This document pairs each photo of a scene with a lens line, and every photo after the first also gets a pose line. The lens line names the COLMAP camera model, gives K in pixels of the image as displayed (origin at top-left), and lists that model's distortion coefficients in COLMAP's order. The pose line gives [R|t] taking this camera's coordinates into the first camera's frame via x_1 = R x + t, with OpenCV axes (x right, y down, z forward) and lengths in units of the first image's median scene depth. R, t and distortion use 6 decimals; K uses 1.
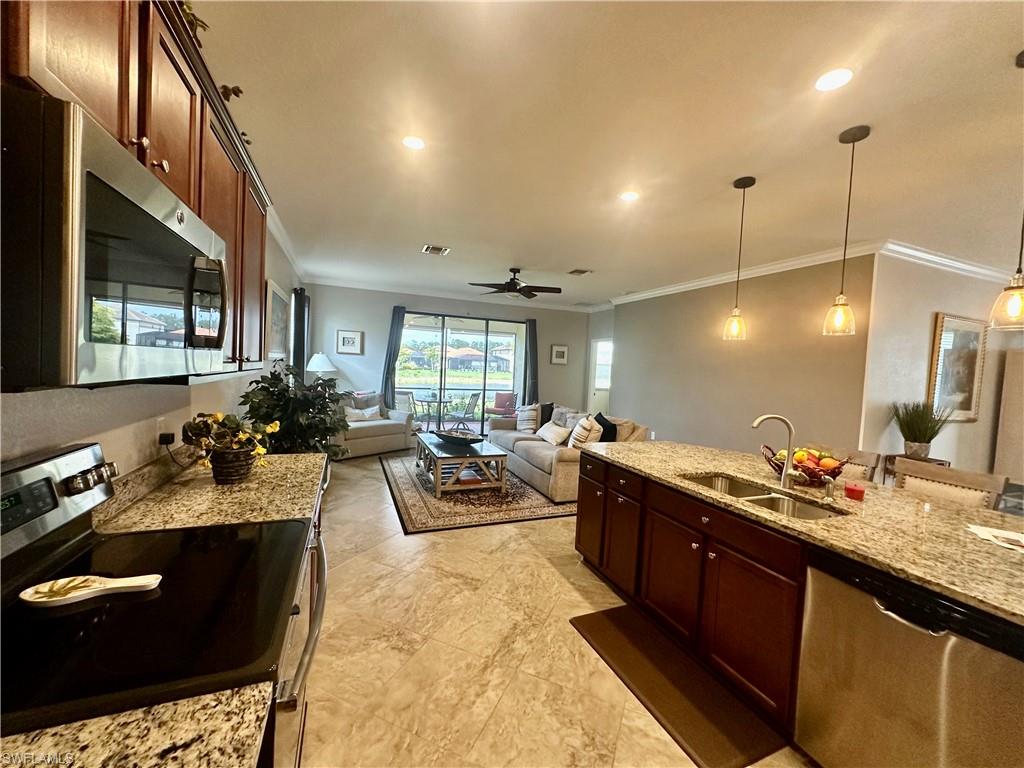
lens RADIAL K [[408.9, 0, 512.8], [0, 408.9, 384.6], [0, 0, 1]] dist [-0.002812, 0.000402]
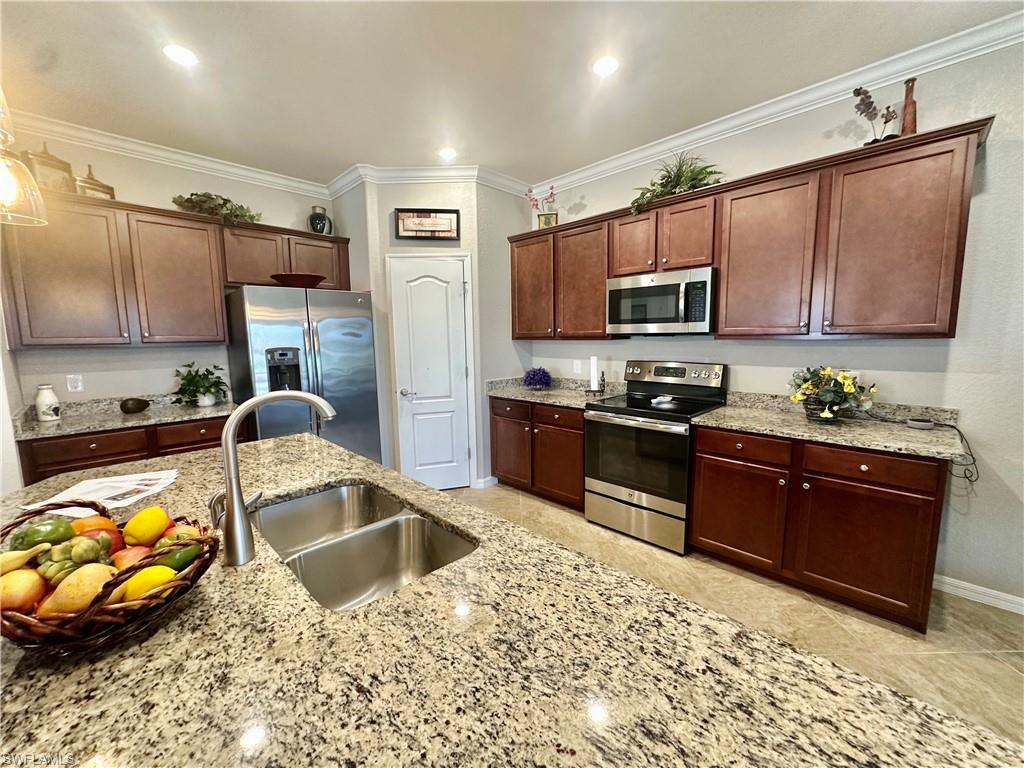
lens RADIAL K [[408.9, 0, 512.8], [0, 408.9, 384.6], [0, 0, 1]] dist [-0.002812, 0.000402]
pose [[-0.915305, 0.012756, -0.402560, 0.785059], [-0.044974, 0.990011, 0.133628, -0.004423], [0.400243, 0.140415, -0.905588, 2.008412]]
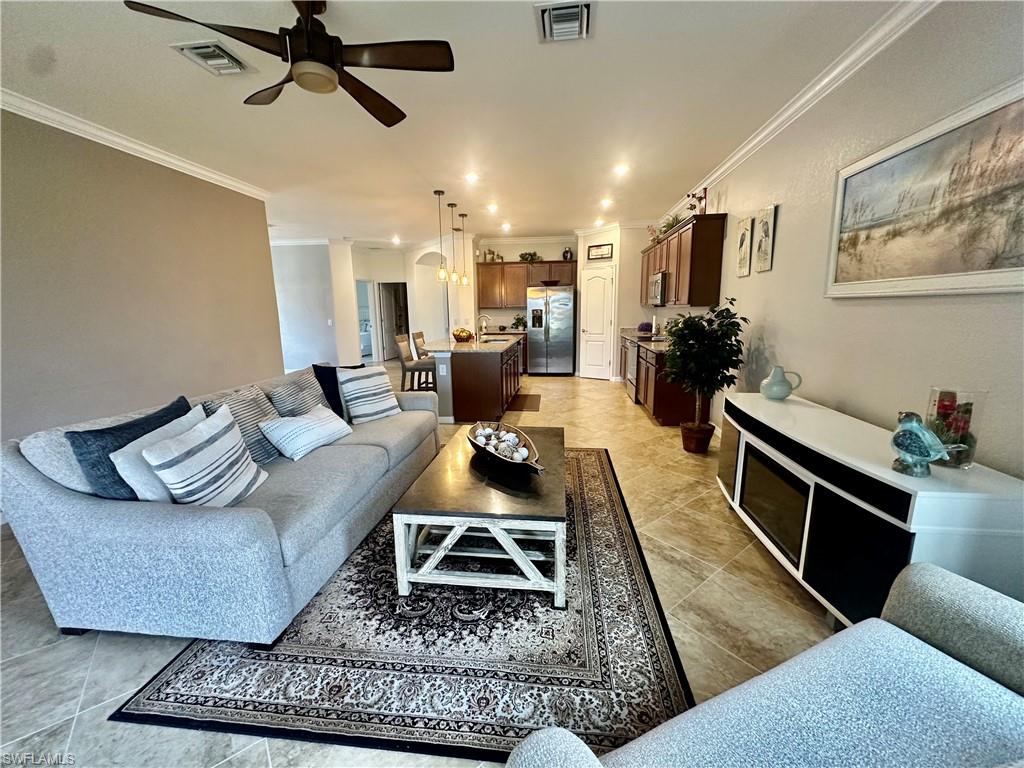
lens RADIAL K [[408.9, 0, 512.8], [0, 408.9, 384.6], [0, 0, 1]] dist [-0.002812, 0.000402]
pose [[-0.875706, -0.125189, 0.466334, -1.183562], [-0.008379, 0.969598, 0.244559, -0.204177], [-0.482773, 0.210254, -0.850132, 4.492123]]
